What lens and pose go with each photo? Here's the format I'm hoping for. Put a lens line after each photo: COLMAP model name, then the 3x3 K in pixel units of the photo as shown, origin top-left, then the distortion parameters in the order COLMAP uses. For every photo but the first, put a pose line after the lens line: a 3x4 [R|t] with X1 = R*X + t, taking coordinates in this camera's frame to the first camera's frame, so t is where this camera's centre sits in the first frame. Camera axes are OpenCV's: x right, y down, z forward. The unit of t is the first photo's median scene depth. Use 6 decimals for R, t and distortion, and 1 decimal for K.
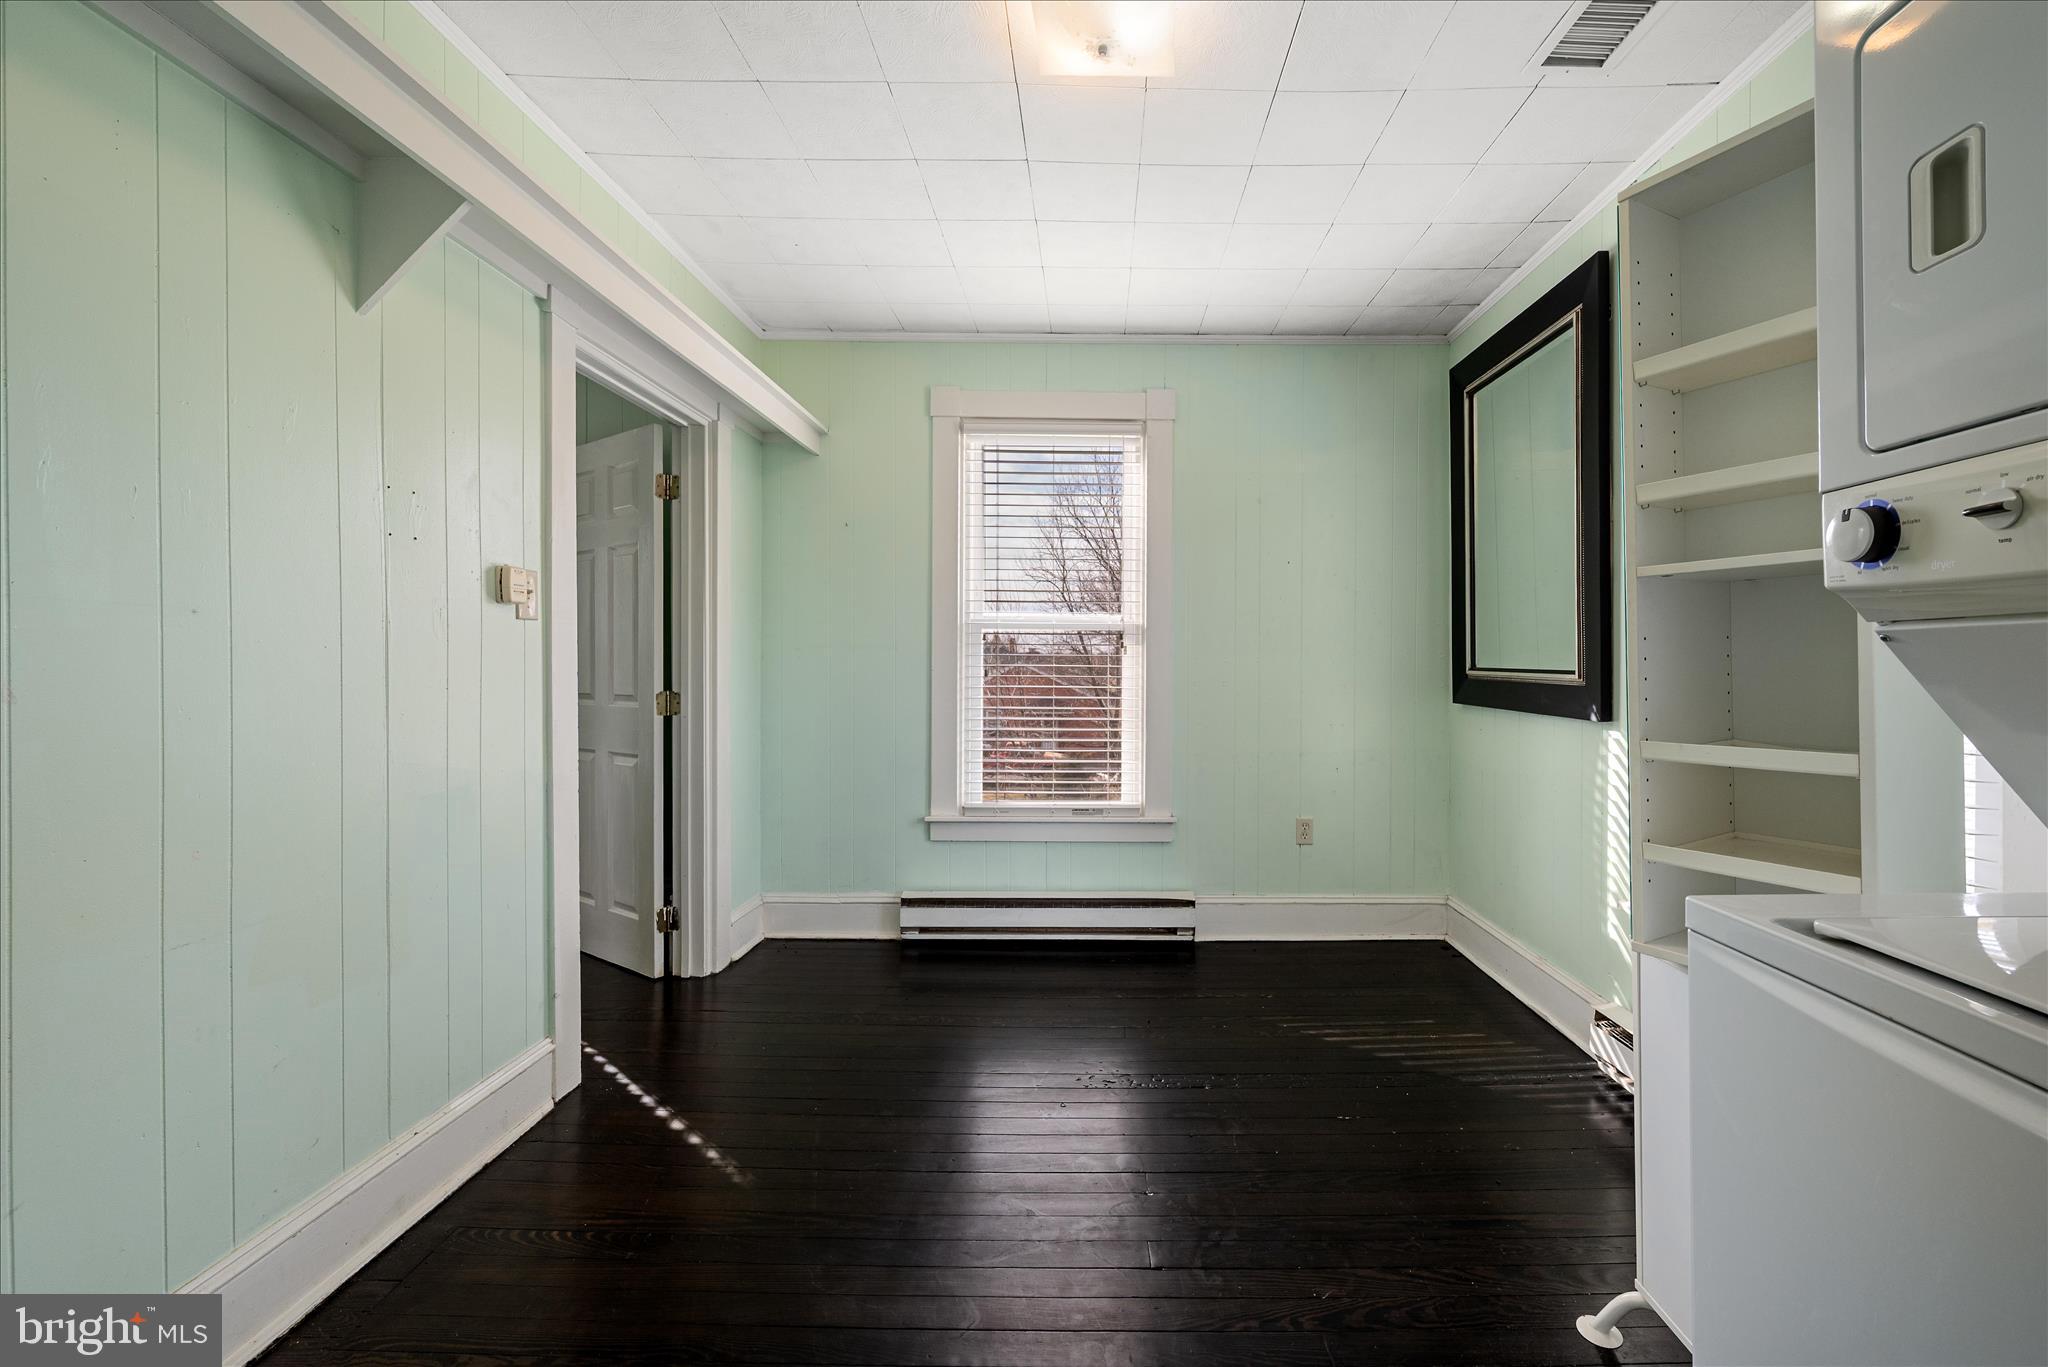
lens RADIAL K [[801.9, 0, 1020.2], [0, 801.9, 665.7], [0, 0, 1]] dist [0.002240, 0.000117]
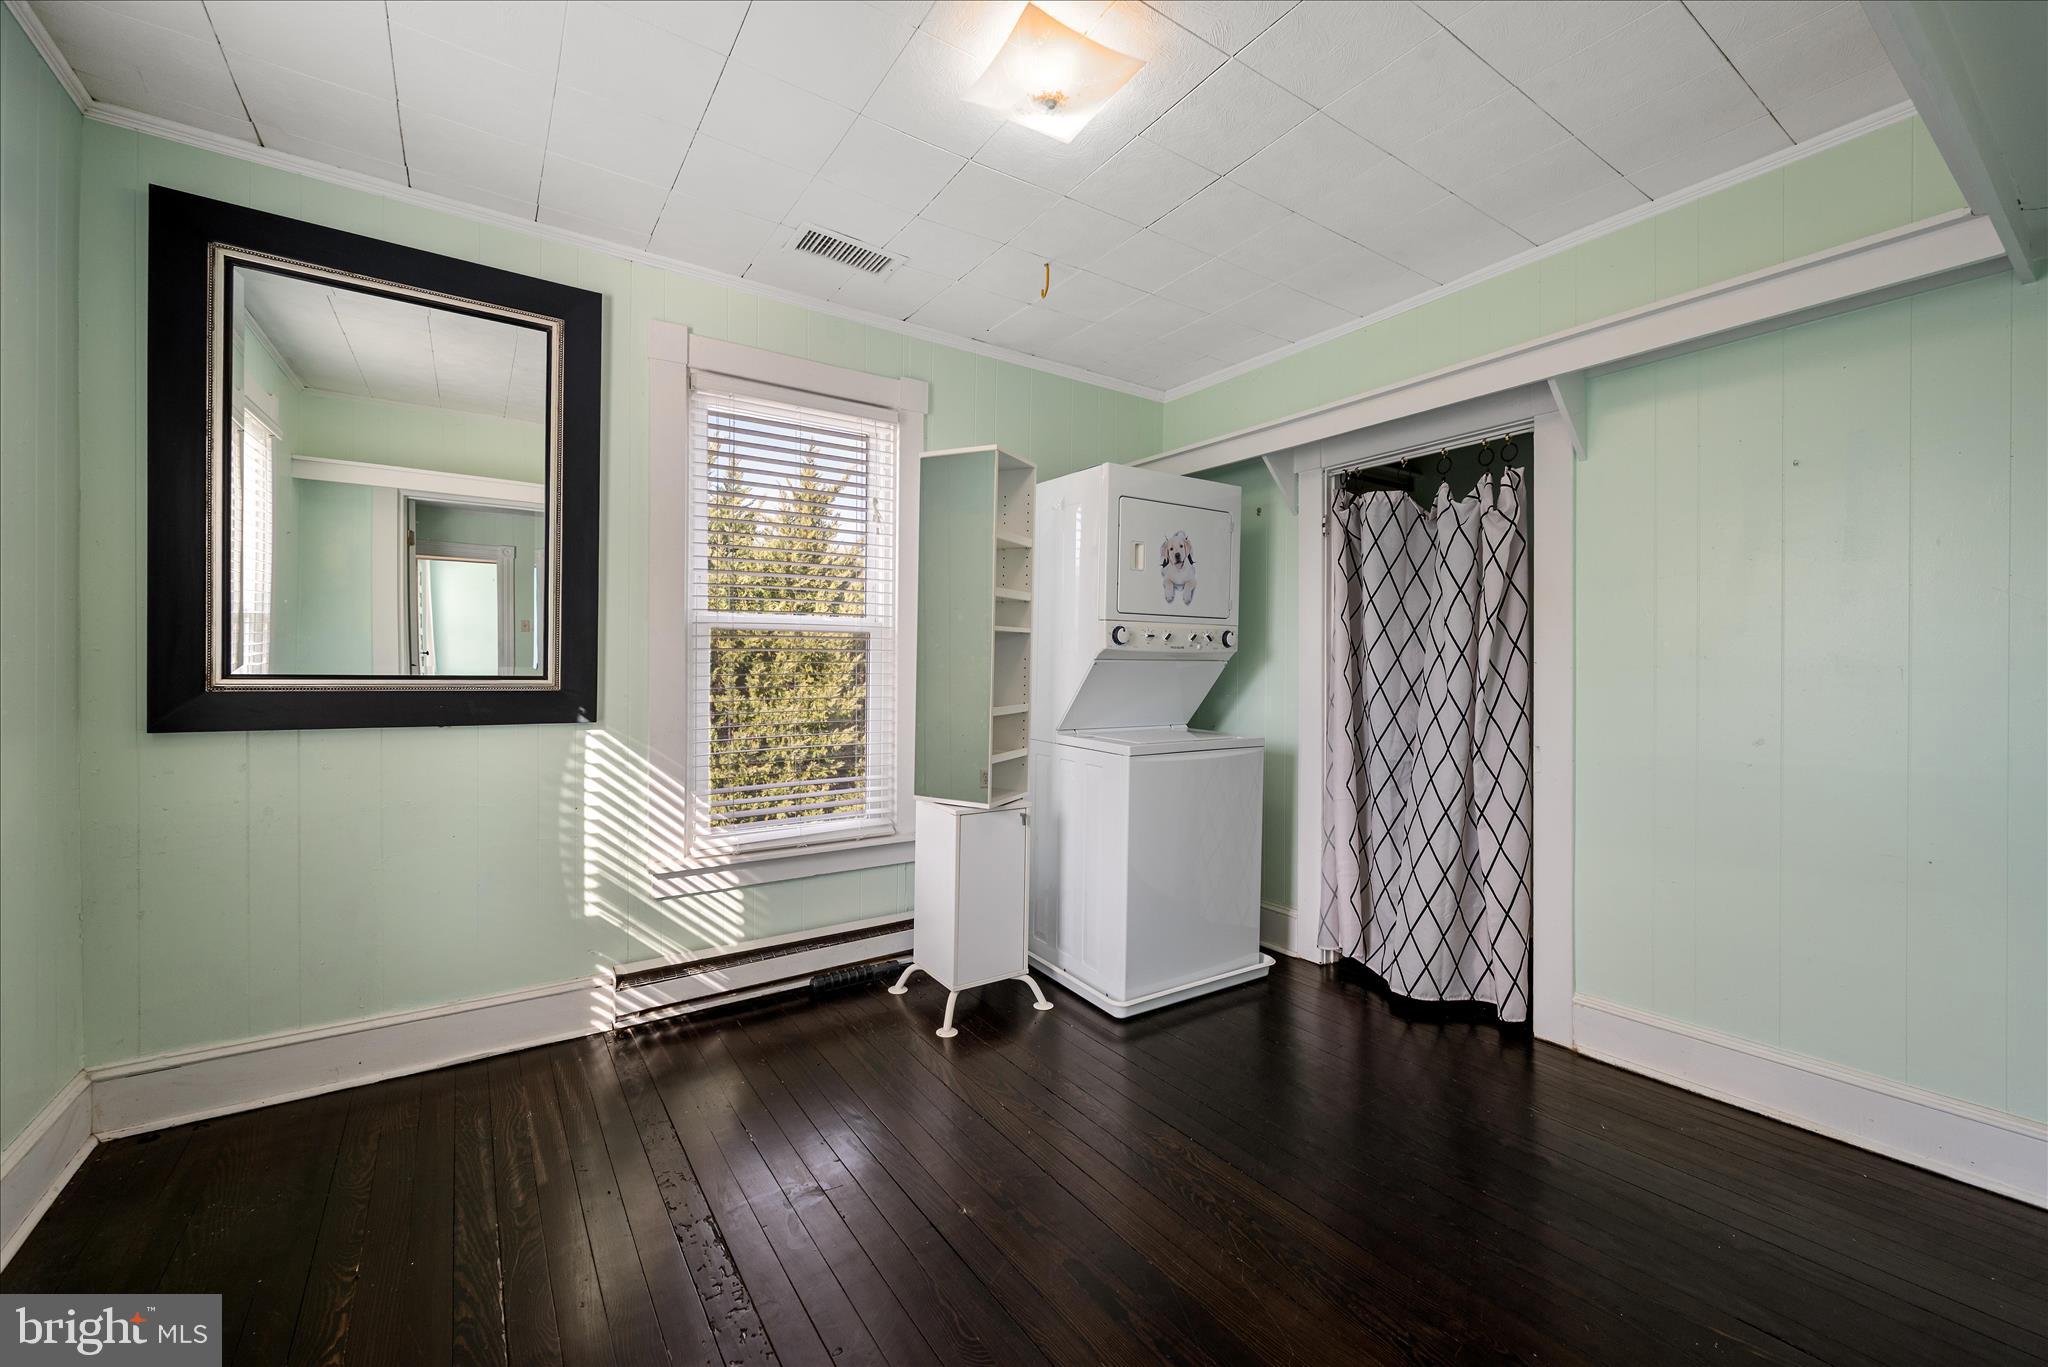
lens RADIAL K [[801.9, 0, 1020.2], [0, 801.9, 665.7], [0, 0, 1]] dist [0.002240, 0.000117]
pose [[-0.565934, -0.005671, 0.824431, -0.499597], [0.000642, 0.999973, 0.007320, -0.013800], [-0.824451, 0.004672, -0.565915, 1.123297]]
